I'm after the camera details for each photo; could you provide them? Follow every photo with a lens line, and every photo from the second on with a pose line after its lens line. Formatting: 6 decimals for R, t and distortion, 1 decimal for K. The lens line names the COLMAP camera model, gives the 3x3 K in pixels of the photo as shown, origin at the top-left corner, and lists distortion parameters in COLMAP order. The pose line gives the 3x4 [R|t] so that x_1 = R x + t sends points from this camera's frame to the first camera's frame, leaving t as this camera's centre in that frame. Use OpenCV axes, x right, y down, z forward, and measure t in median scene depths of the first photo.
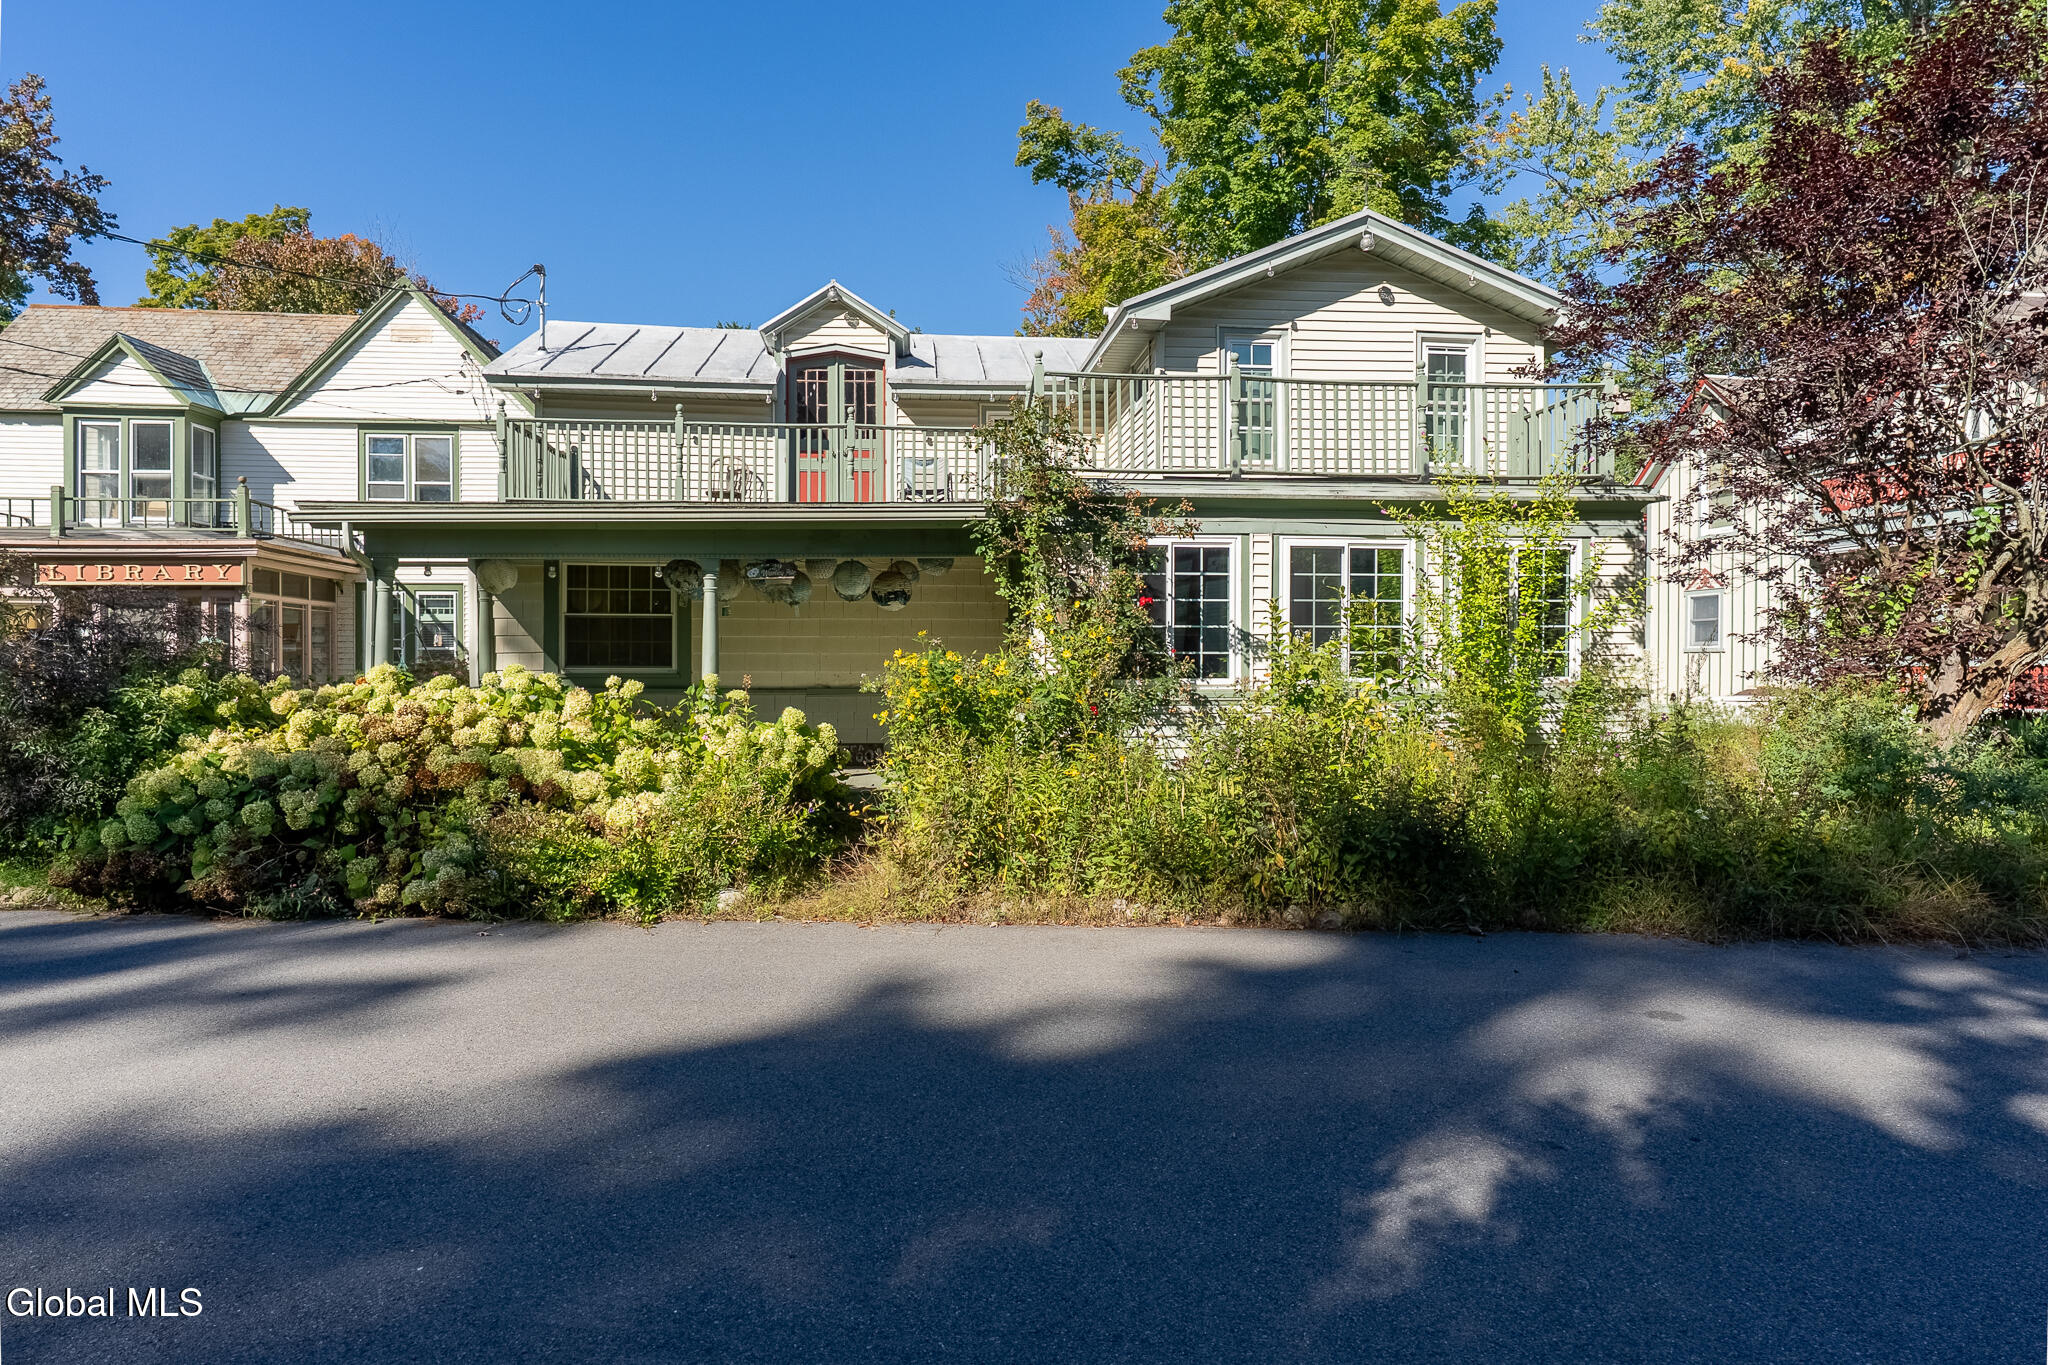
lens RADIAL K [[1177.5, 0, 1024.0], [0, 1177.5, 682.5], [0, 0, 1]] dist [0.002608, -0.000971]
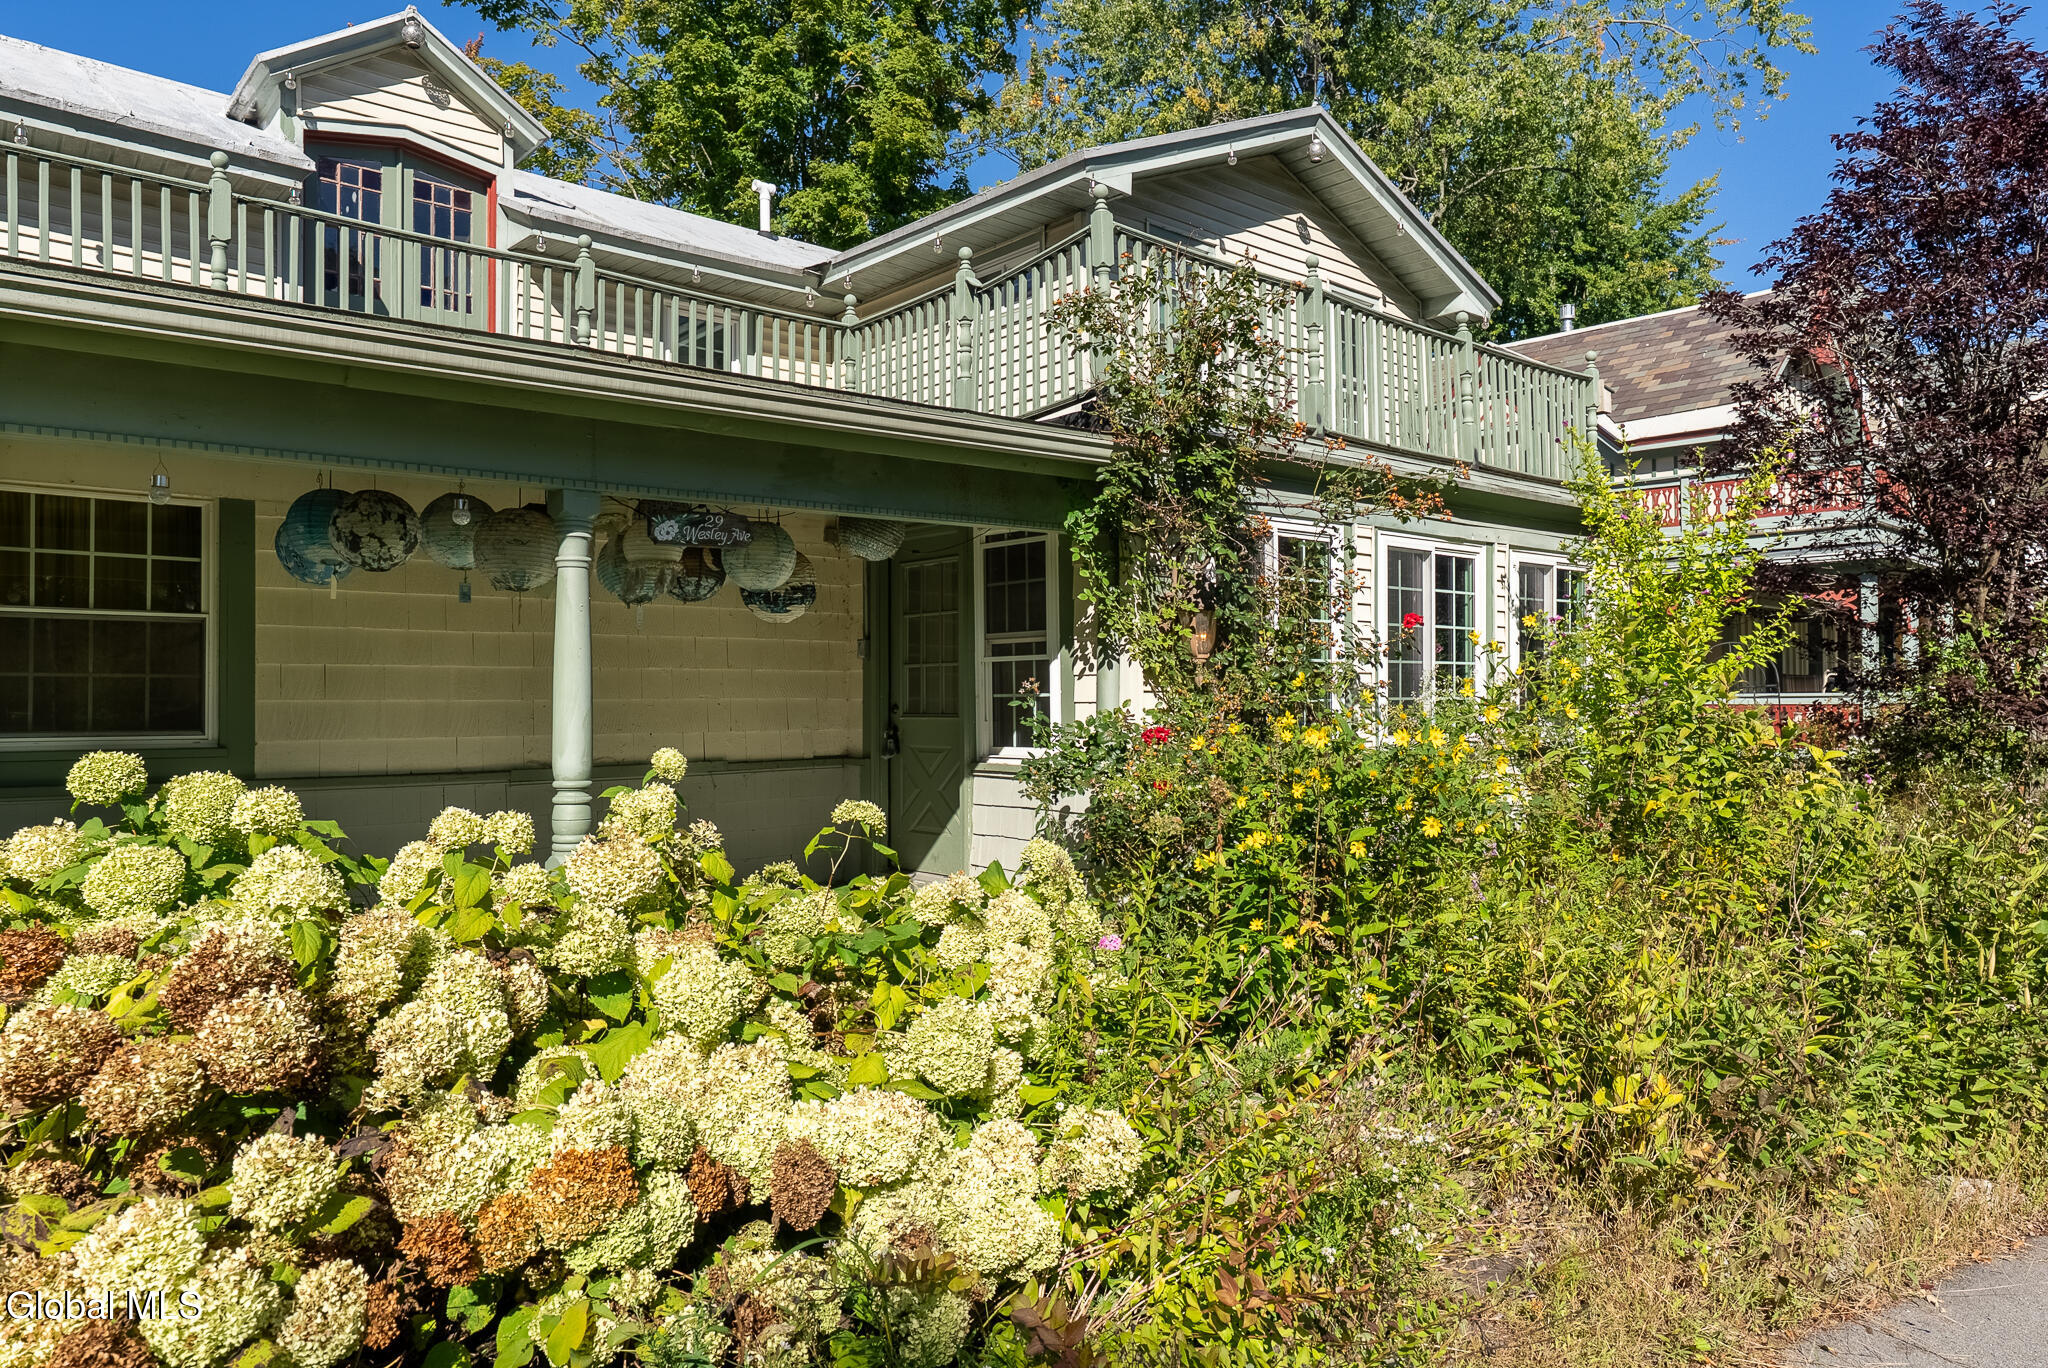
lens RADIAL K [[1318.1, 0, 1024.0], [0, 1318.1, 684.0], [0, 0, 1]] dist [-0.000641, 0.001794]
pose [[0.816775, 0.003138, 0.576948, -0.277471], [0.011142, 0.999713, -0.021212, -0.014266], [-0.576849, 0.023754, 0.816505, 0.345233]]
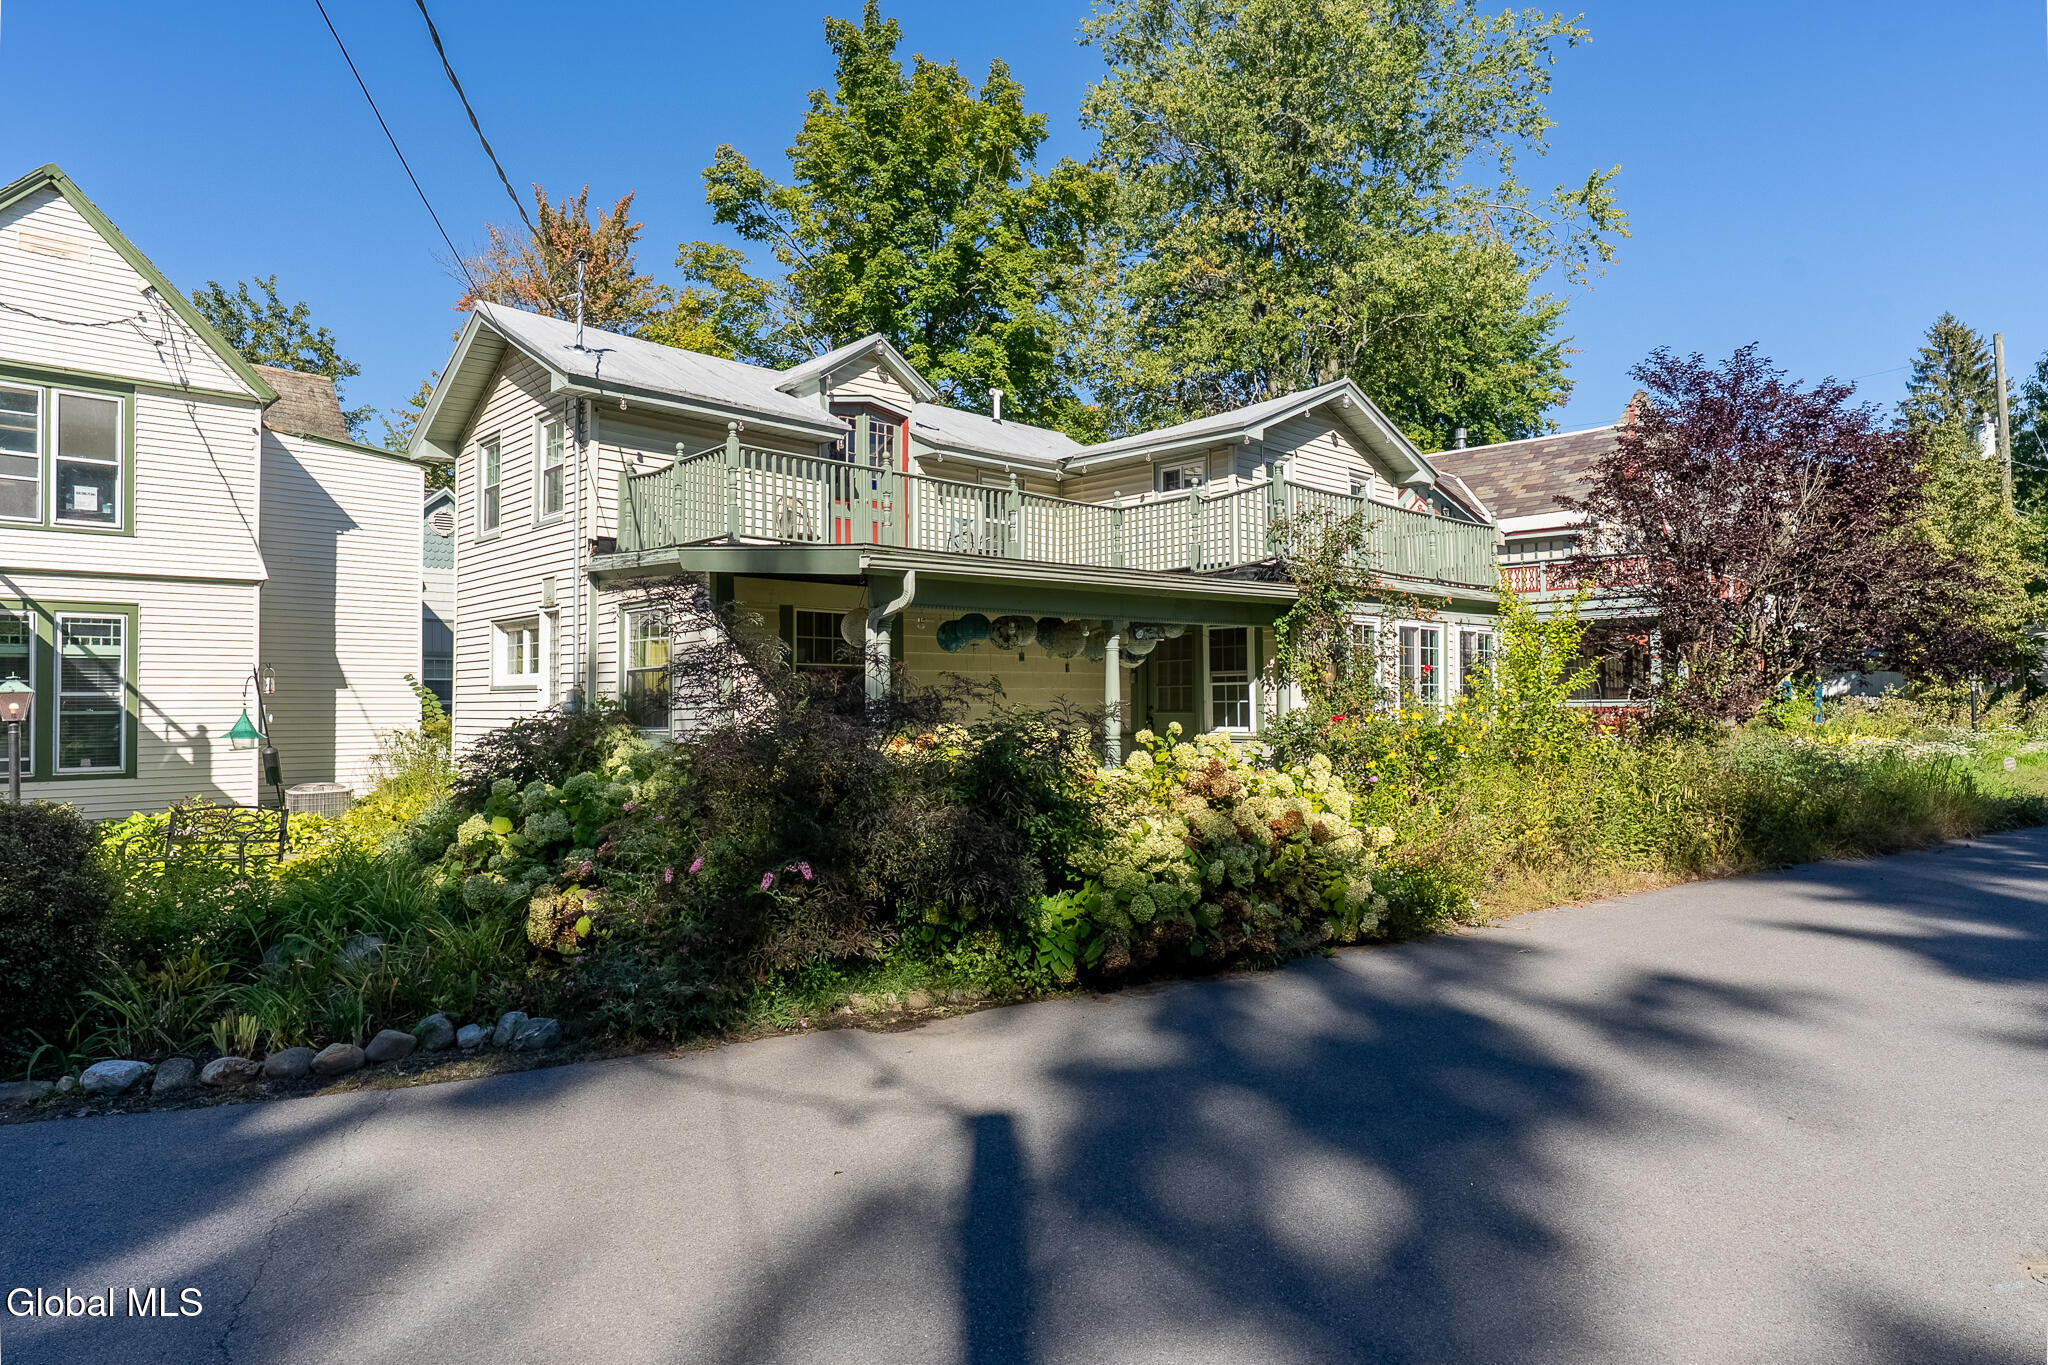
lens RADIAL K [[1177.5, 0, 1024.0], [0, 1177.5, 682.5], [0, 0, 1]] dist [0.002608, -0.000971]
pose [[0.786522, 0.007288, 0.617520, -0.678057], [0.012951, 0.999516, -0.028293, -0.011646], [-0.617427, 0.030250, 0.786047, 0.134651]]
